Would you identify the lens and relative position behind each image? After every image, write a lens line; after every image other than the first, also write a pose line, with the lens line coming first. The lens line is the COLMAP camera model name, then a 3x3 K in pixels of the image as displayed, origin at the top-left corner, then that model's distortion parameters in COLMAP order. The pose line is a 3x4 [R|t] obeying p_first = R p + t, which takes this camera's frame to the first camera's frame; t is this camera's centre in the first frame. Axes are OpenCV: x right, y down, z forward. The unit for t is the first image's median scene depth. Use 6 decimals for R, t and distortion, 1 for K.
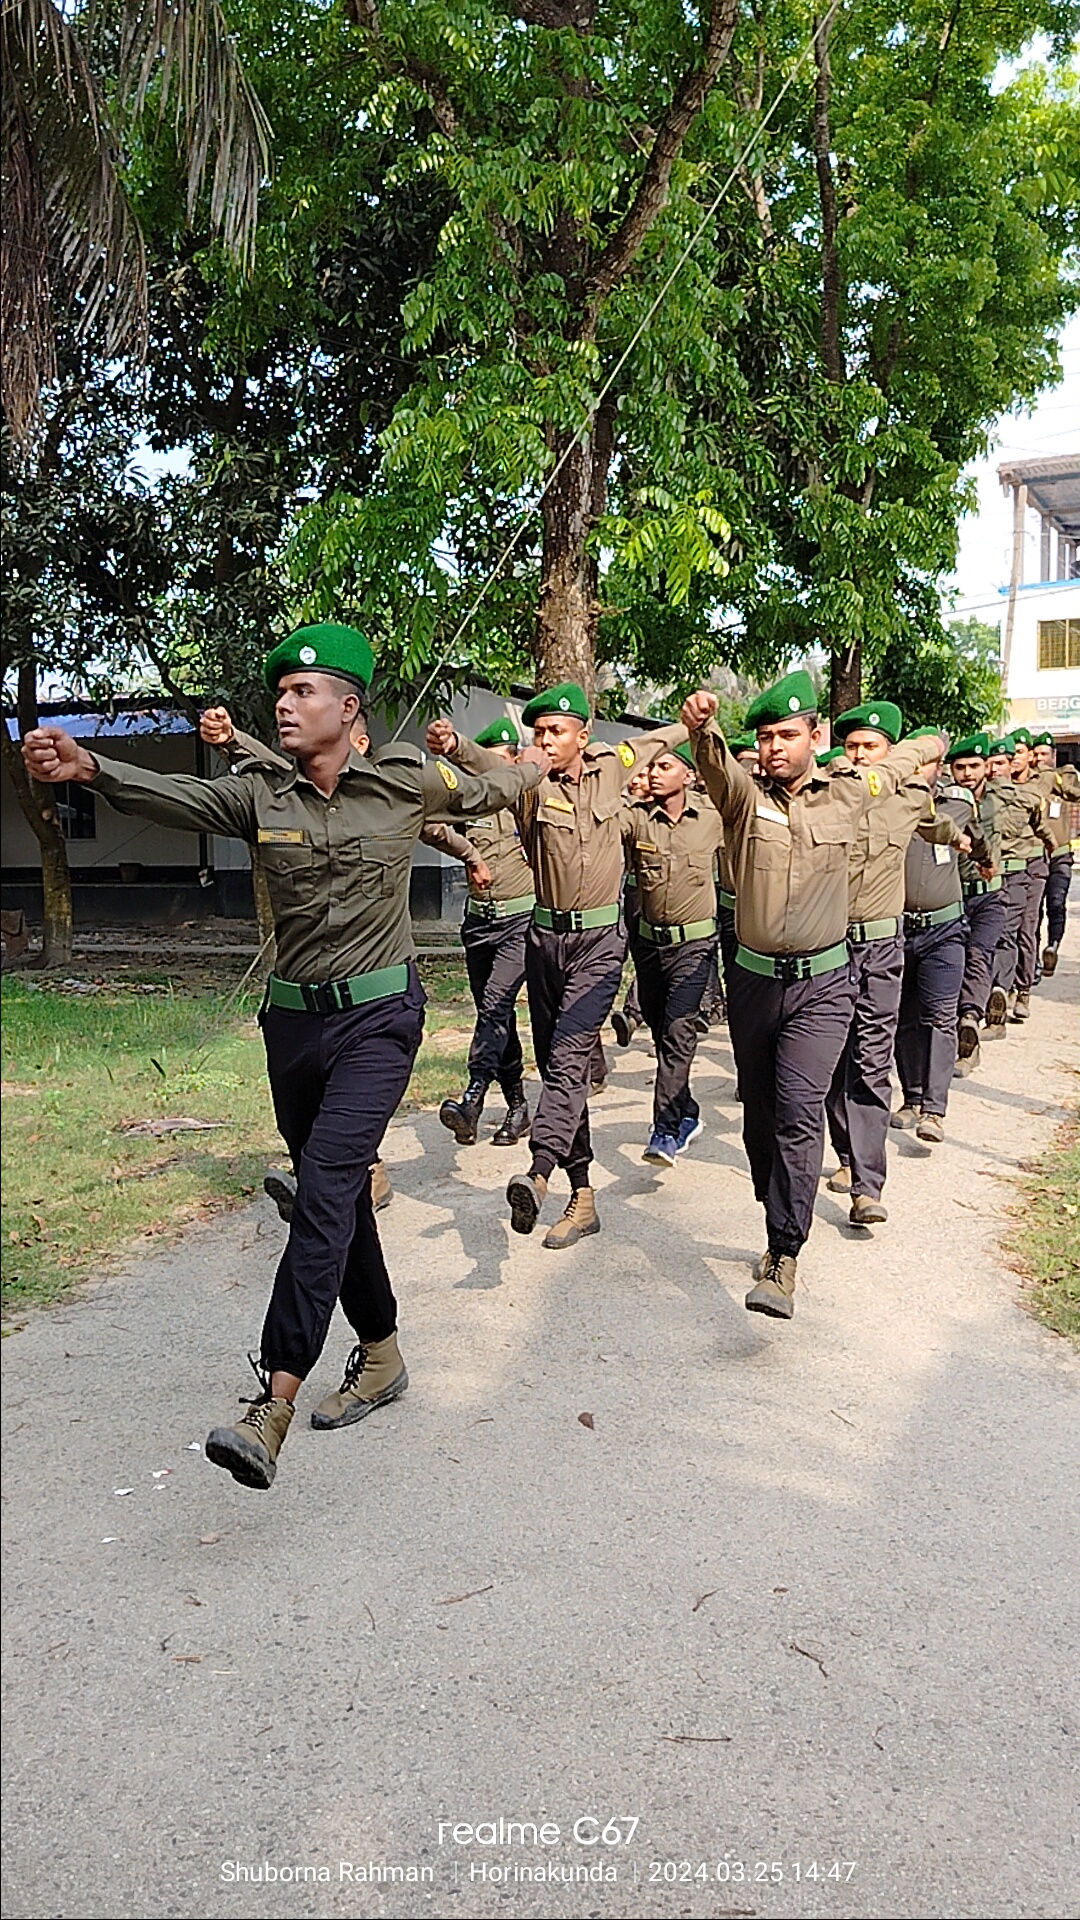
lens RADIAL K [[1683.9, 0, 540.0], [0, 1683.9, 960.0], [0, 0, 1]] dist [0.070103, -0.113016]
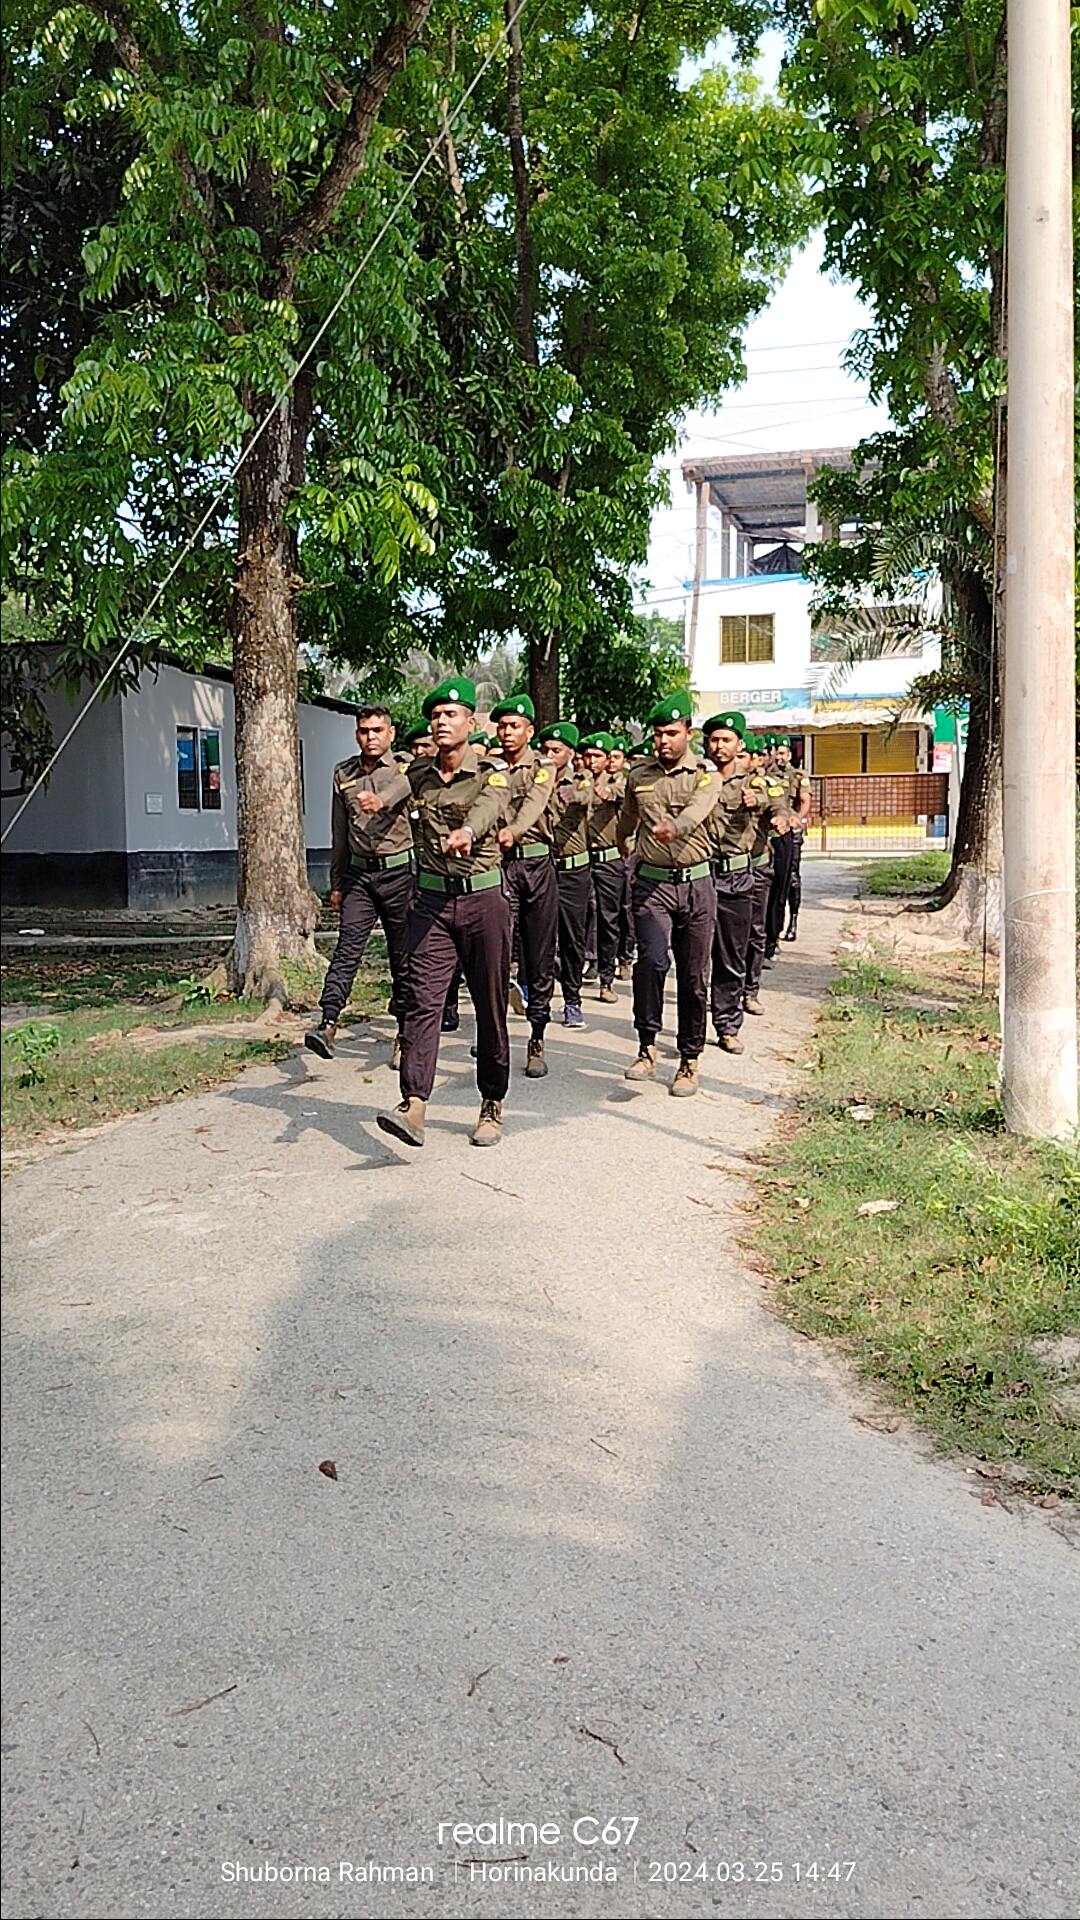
lens RADIAL K [[1681.6, 0, 546.0], [0, 1681.6, 966.9], [0, 0, 1]] dist [0.073090, -0.131644]
pose [[0.982638, -0.009365, 0.185295, -0.007659], [0.007066, 0.999890, 0.013062, -0.002267], [-0.185397, -0.011525, 0.982596, 0.031132]]
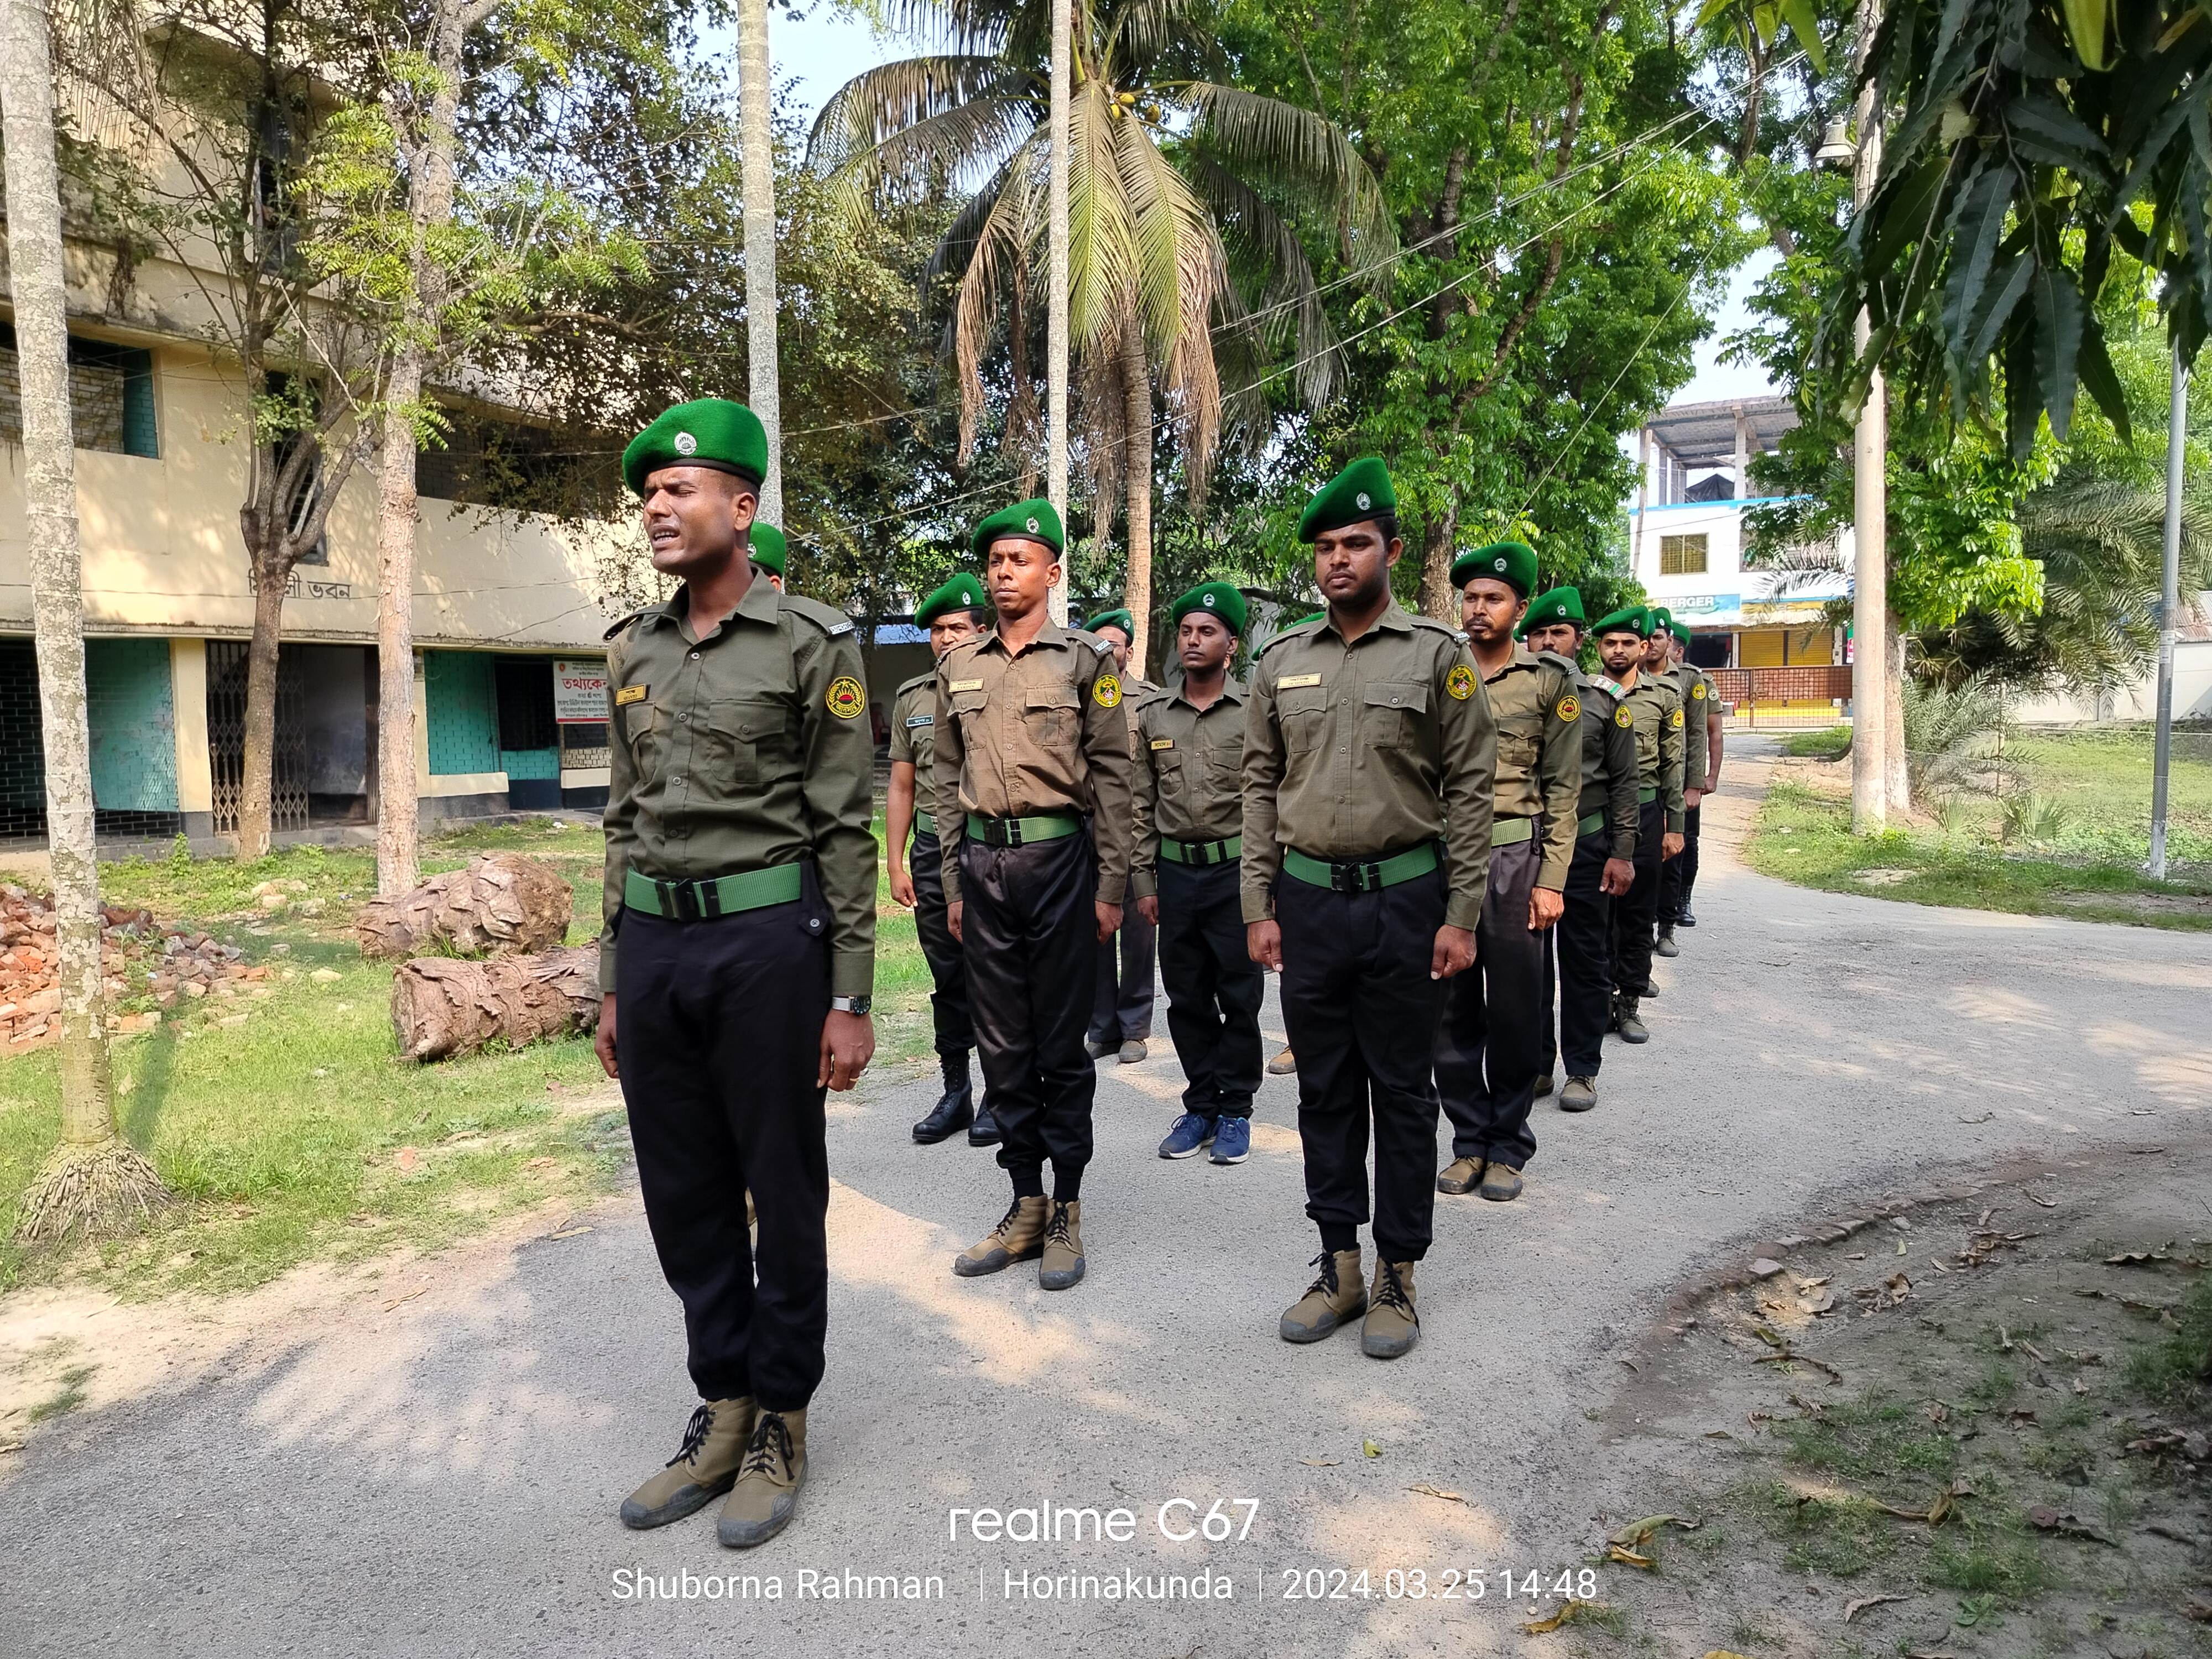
lens RADIAL K [[1639.6, 0, 1106.0], [0, 1639.6, 829.5], [0, 0, 1]] dist [0.081080, -0.109081]
pose [[0.999882, 0.001473, -0.015259, -0.309826], [-0.001500, 0.999997, -0.001726, 0.061370], [0.015256, 0.001748, 0.999882, -0.733612]]
